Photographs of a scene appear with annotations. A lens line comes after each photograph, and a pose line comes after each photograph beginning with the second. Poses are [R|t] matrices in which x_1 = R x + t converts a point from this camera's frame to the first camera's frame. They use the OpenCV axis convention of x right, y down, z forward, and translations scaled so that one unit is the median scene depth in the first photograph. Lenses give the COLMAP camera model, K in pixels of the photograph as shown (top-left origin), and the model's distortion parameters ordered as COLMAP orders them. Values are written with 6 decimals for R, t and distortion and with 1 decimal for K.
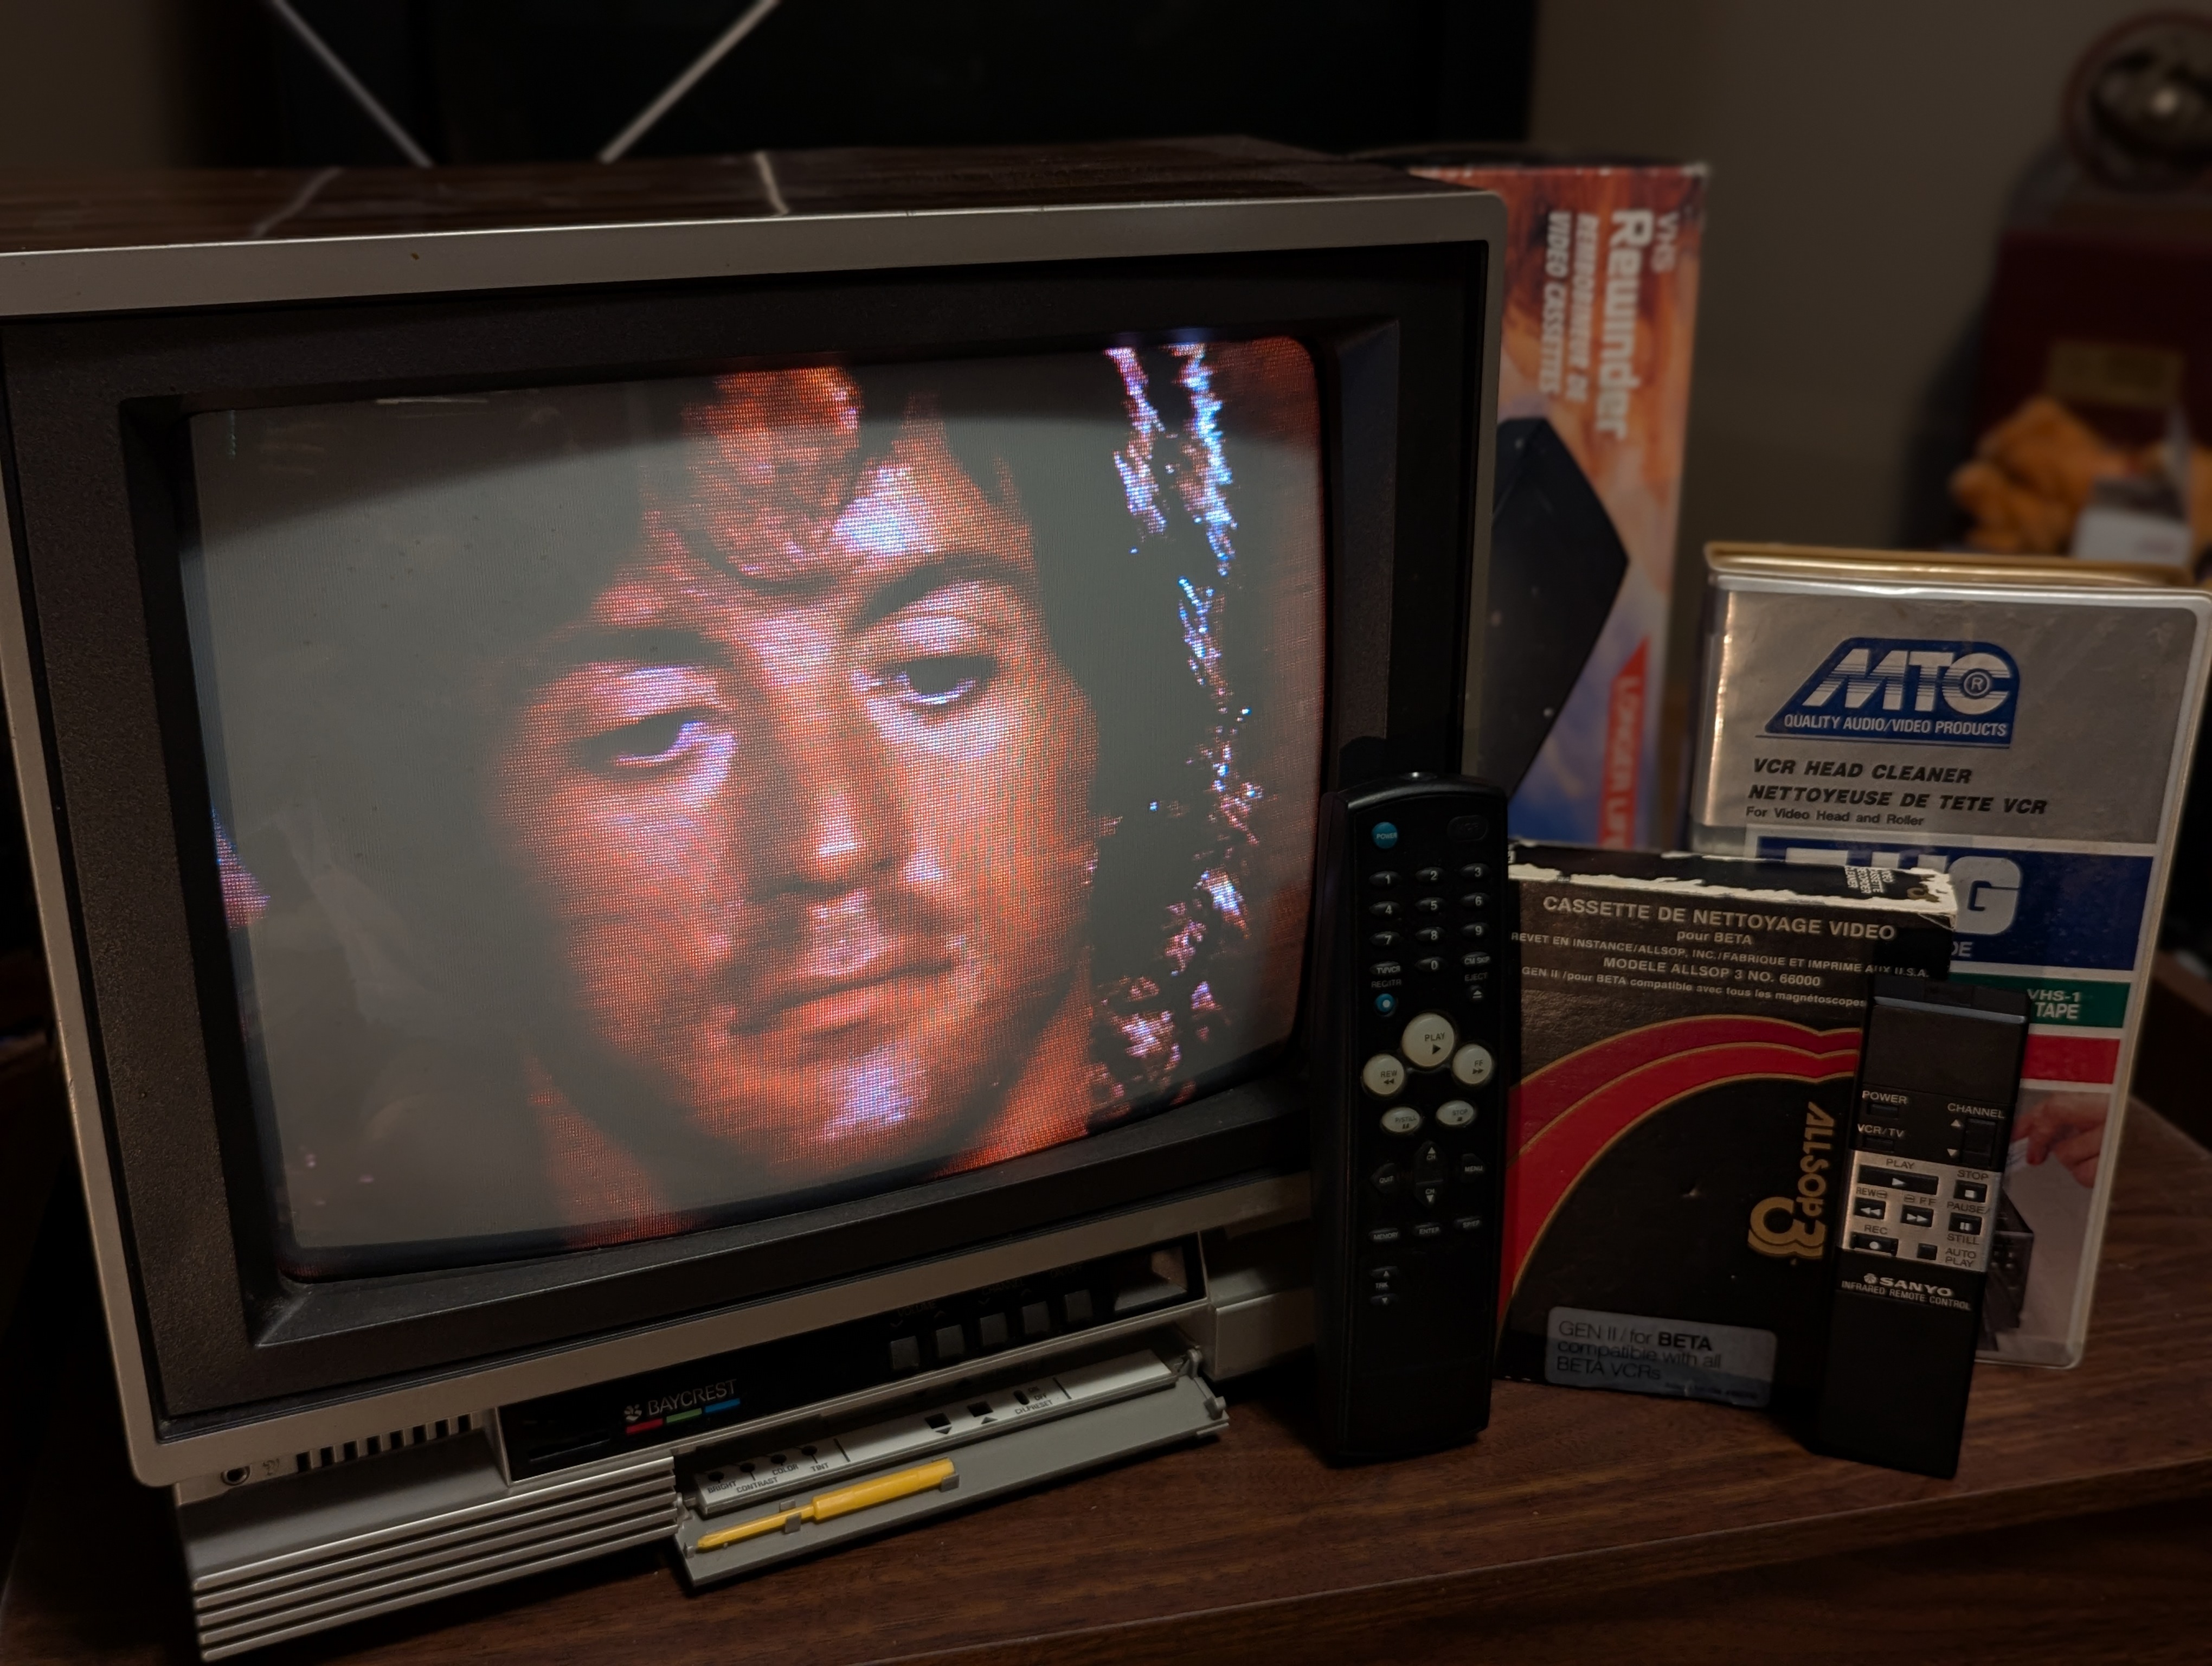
lens RADIAL K [[2481.3, 0, 1106.0], [0, 2481.3, 833.0], [0, 0, 1]] dist [-0.022959, -0.025566]
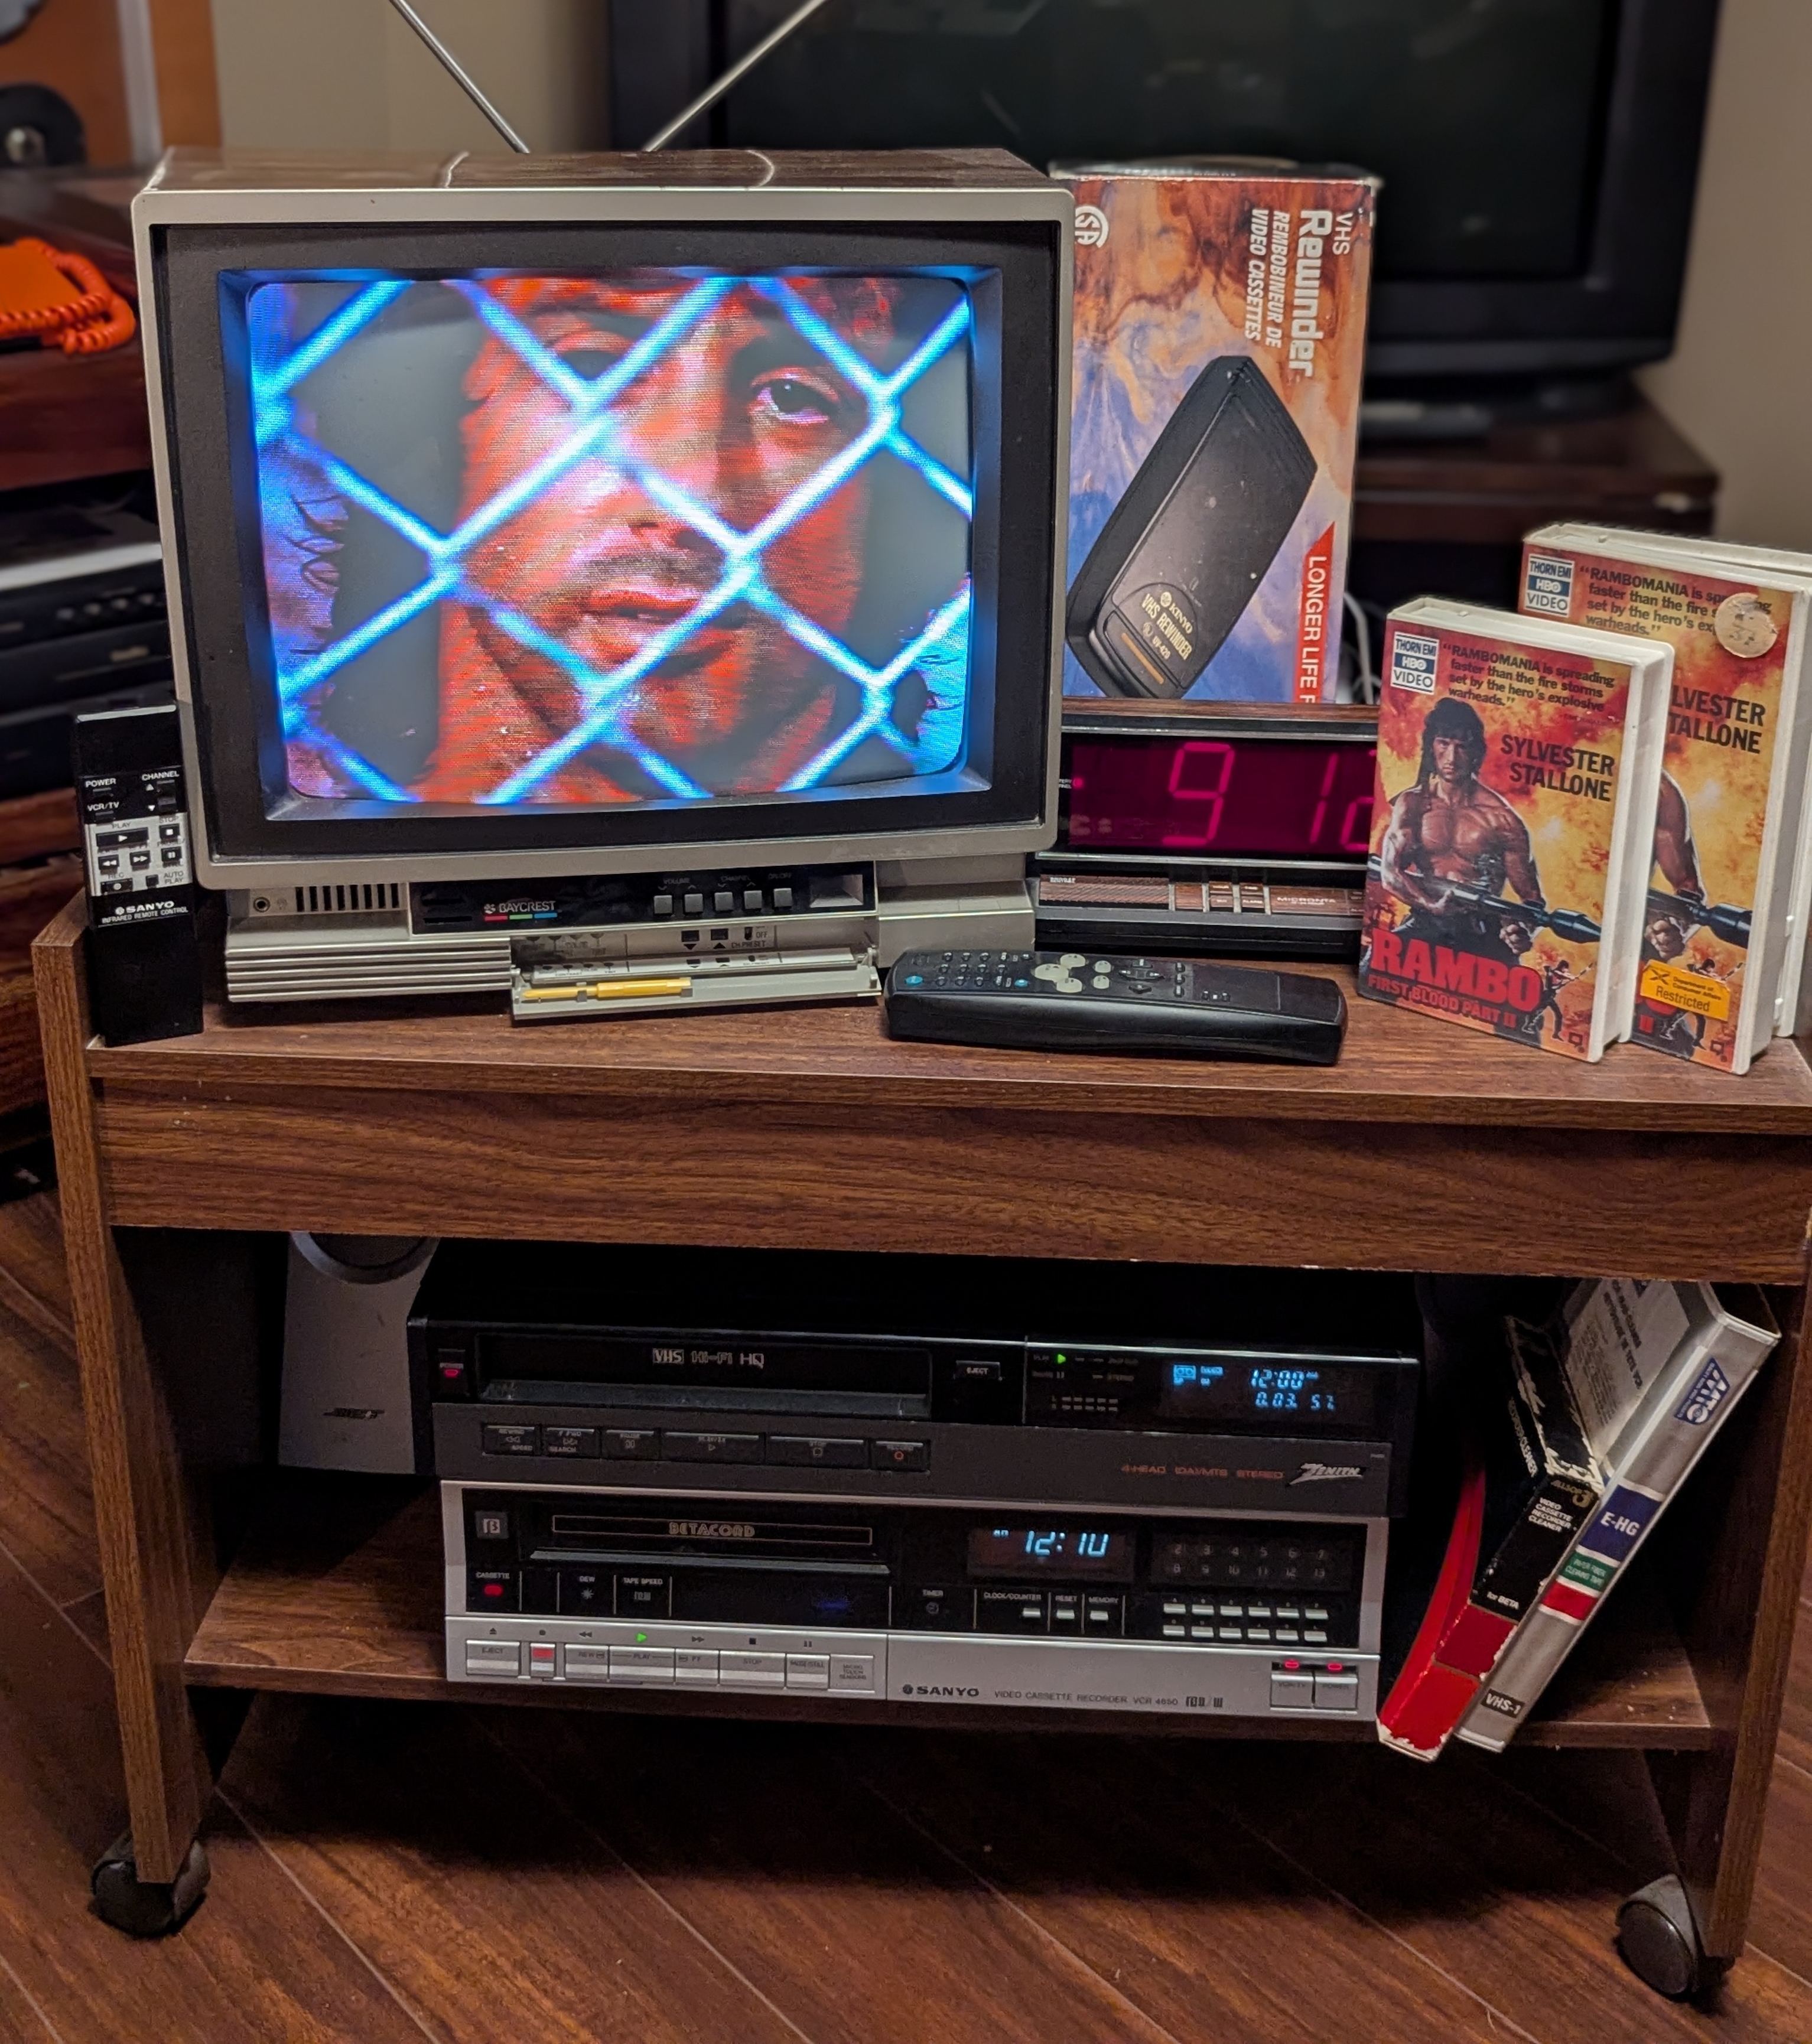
lens RADIAL K [[2767.4, 0, 906.0], [0, 2767.4, 1022.0], [0, 0, 1]] dist [-0.032348, -0.078838]
pose [[0.957107, 0.113730, -0.266481, 0.455807], [-0.101758, 0.993096, 0.058360, 0.134664], [0.271279, -0.028741, 0.962072, -0.563230]]
